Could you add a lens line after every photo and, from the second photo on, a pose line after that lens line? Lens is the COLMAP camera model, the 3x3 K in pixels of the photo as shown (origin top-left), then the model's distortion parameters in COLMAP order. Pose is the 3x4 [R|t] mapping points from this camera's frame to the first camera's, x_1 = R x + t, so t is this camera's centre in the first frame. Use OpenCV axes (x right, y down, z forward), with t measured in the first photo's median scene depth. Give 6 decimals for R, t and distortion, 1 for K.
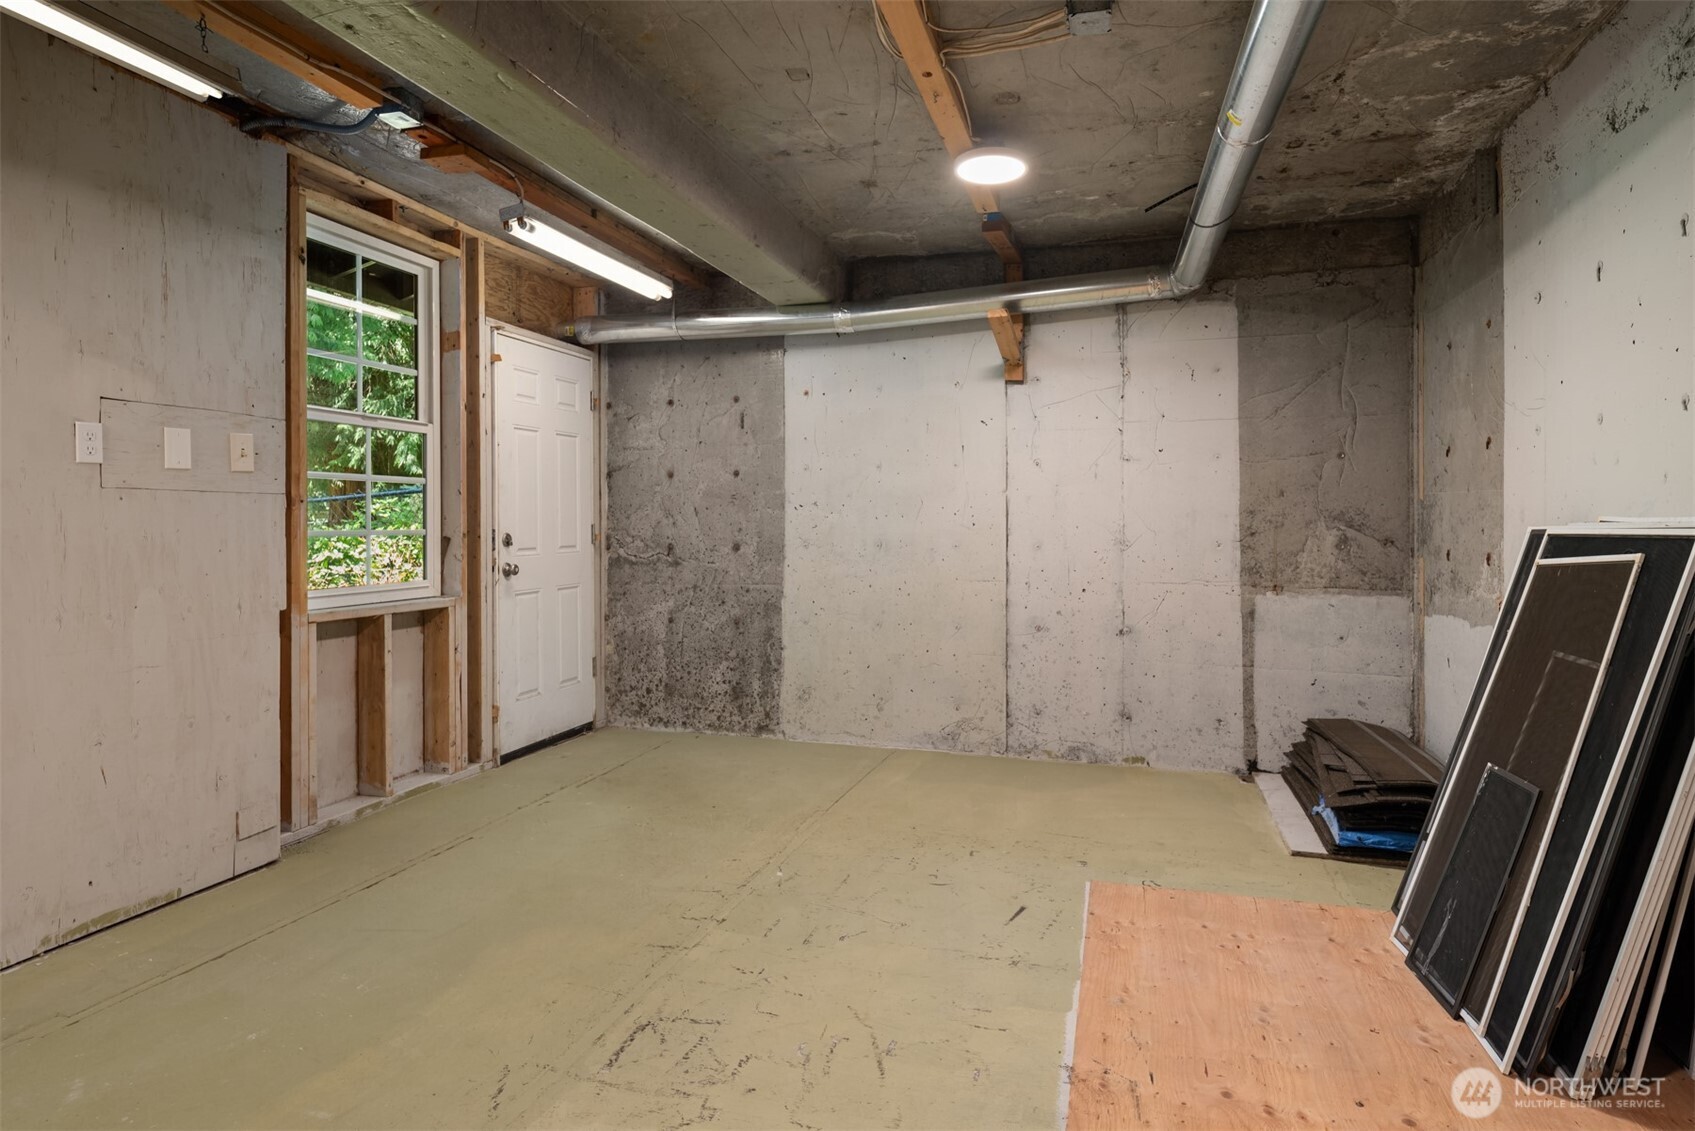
lens RADIAL K [[925.8, 0, 842.6], [0, 925.8, 522.7], [0, 0, 1]] dist [-0.004176, -0.000293]
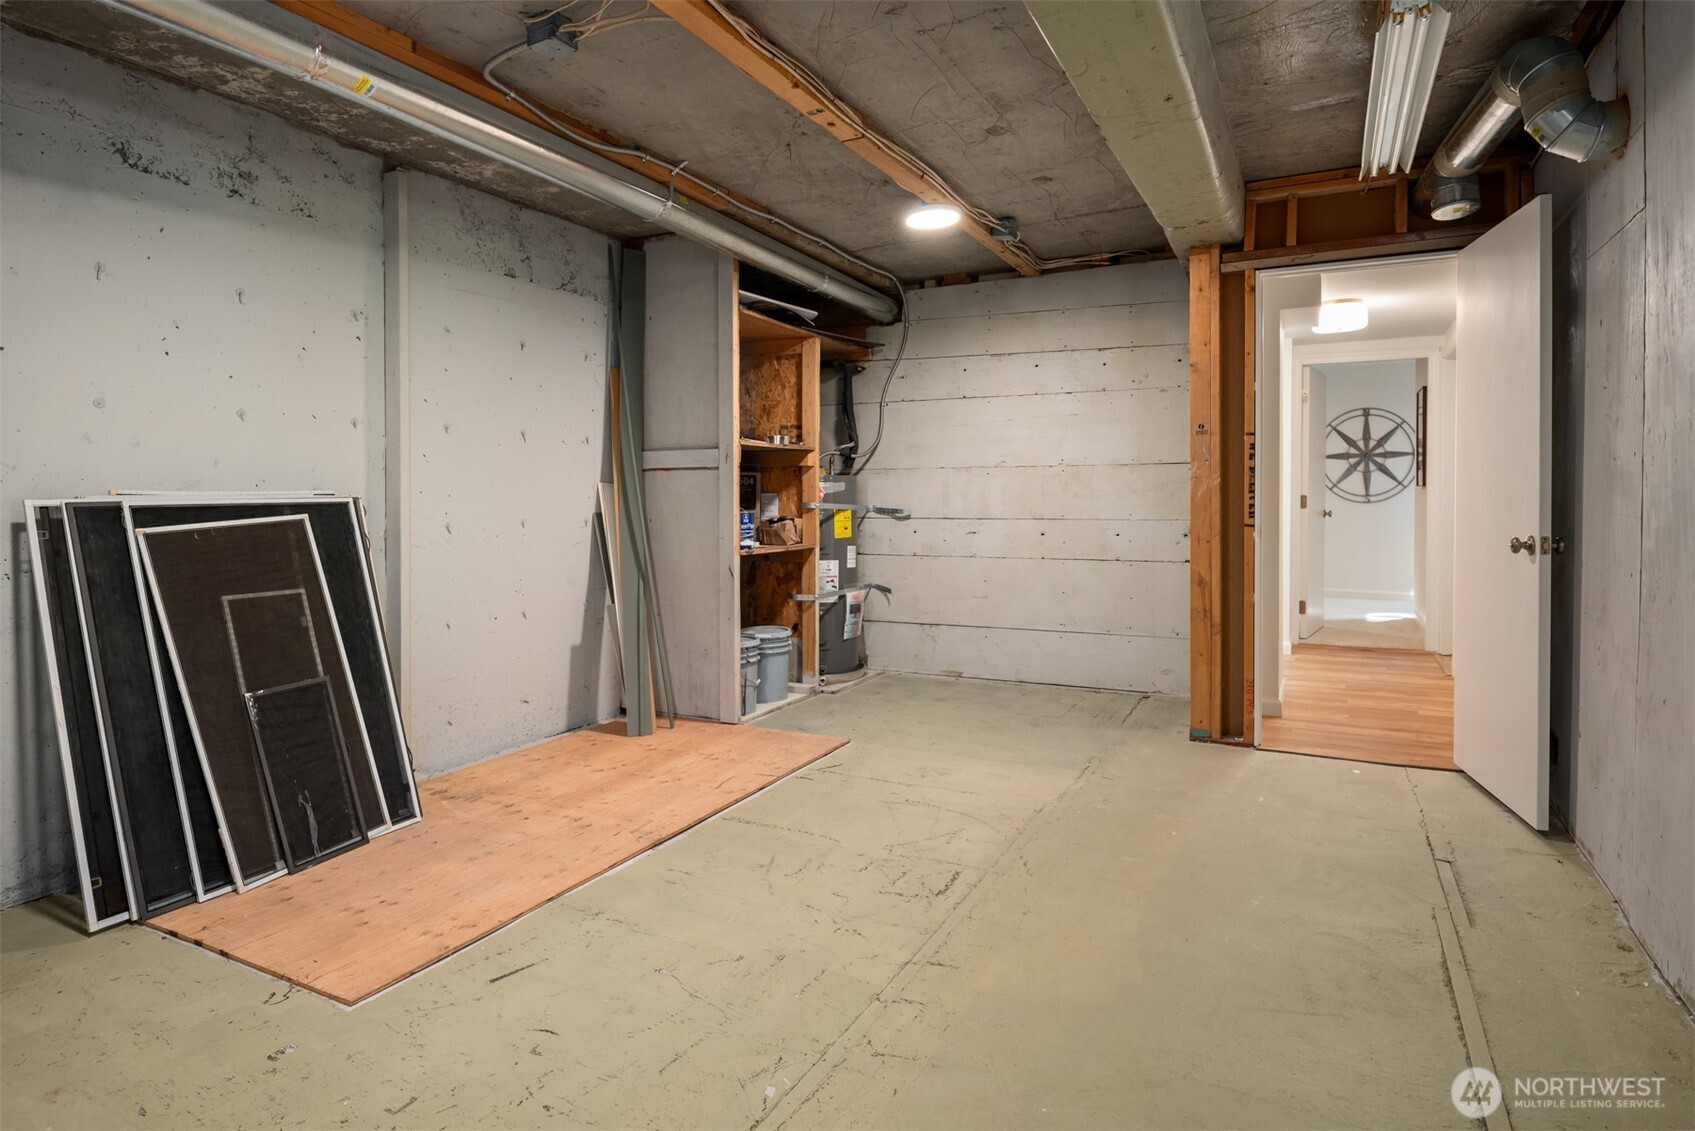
lens RADIAL K [[925.8, 0, 842.6], [0, 925.8, 522.7], [0, 0, 1]] dist [-0.004176, -0.000293]
pose [[-0.982577, 0.003084, 0.185830, -0.299370], [0.008113, 0.999621, 0.026305, 0.011741], [-0.185678, 0.027354, -0.982230, 2.096139]]
